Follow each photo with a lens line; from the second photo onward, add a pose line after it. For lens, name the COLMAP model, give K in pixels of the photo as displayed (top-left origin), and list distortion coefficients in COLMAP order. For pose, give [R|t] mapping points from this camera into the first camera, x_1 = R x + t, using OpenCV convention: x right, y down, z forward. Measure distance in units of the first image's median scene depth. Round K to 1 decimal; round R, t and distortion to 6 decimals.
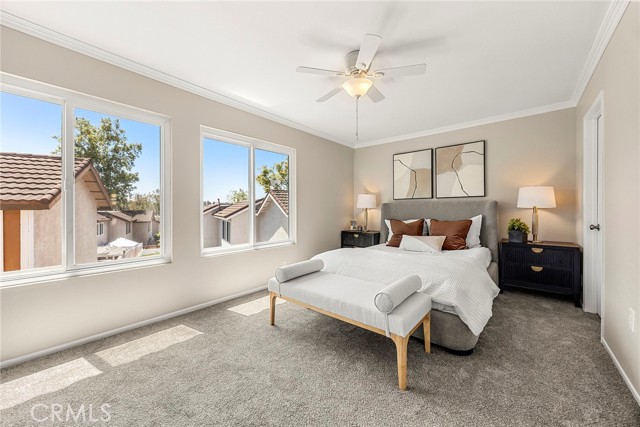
lens RADIAL K [[244.0, 0, 319.8], [0, 244.0, 211.1], [0, 0, 1]] dist [-0.001076, -0.000118]
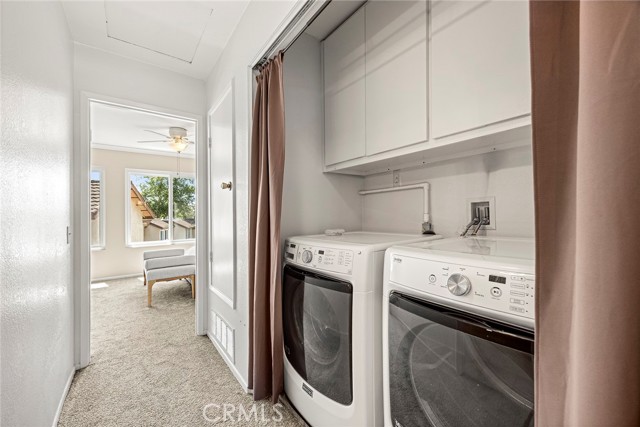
lens RADIAL K [[253.4, 0, 320.0], [0, 253.4, 213.5], [0, 0, 1]] dist [-0.000104, -0.000026]
pose [[0.974962, -0.017921, -0.221649, 0.829097], [0.015142, 0.999784, -0.014231, -0.002567], [0.221856, 0.010518, 0.975023, -0.296202]]
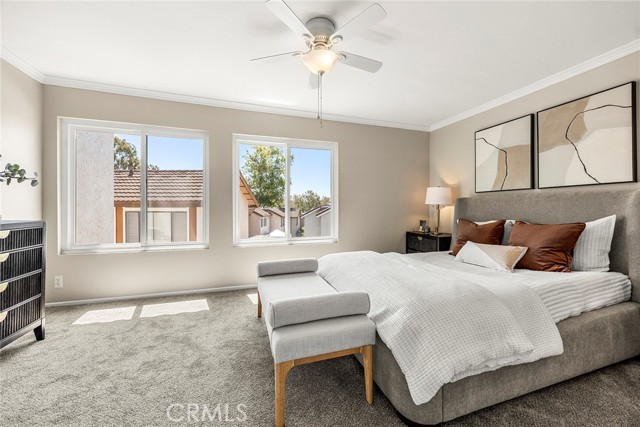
lens RADIAL K [[244.5, 0, 318.3], [0, 244.5, 208.1], [0, 0, 1]] dist [-0.001572, -0.000180]
pose [[0.852409, 0.003507, -0.522864, 0.315455], [-0.006158, 0.999975, -0.003332, 0.004343], [0.522840, 0.006060, 0.852410, 0.138682]]
